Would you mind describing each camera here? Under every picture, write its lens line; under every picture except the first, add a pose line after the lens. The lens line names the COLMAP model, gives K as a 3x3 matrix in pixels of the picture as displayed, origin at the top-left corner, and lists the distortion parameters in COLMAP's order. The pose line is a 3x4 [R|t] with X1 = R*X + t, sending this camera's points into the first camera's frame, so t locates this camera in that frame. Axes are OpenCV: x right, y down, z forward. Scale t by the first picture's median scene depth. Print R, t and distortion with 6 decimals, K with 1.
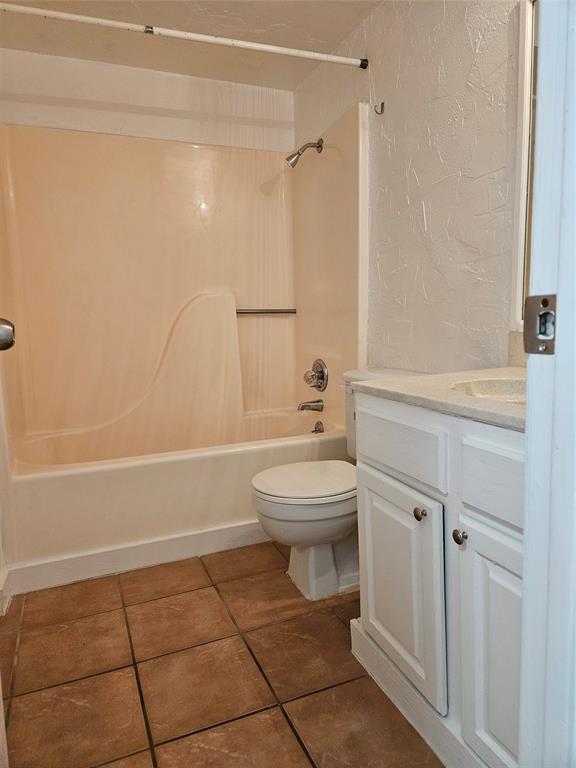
lens RADIAL K [[512.5, 0, 289.8], [0, 512.5, 380.3], [0, 0, 1]] dist [0.066834, -0.036740]
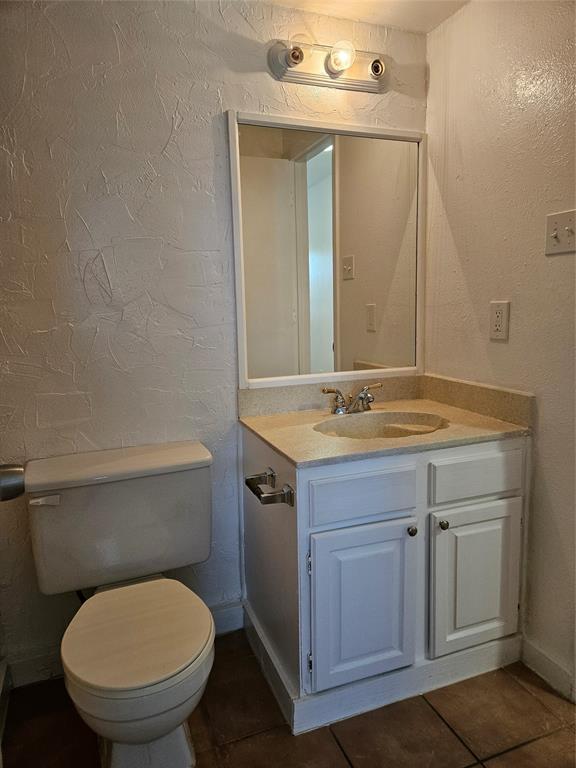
lens RADIAL K [[512.5, 0, 289.2], [0, 512.5, 385.8], [0, 0, 1]] dist [0.066834, -0.036740]
pose [[0.029019, -0.125241, 0.991702, -0.391197], [0.147534, 0.981790, 0.119672, -0.121293], [-0.988631, 0.142837, 0.046968, 0.442621]]
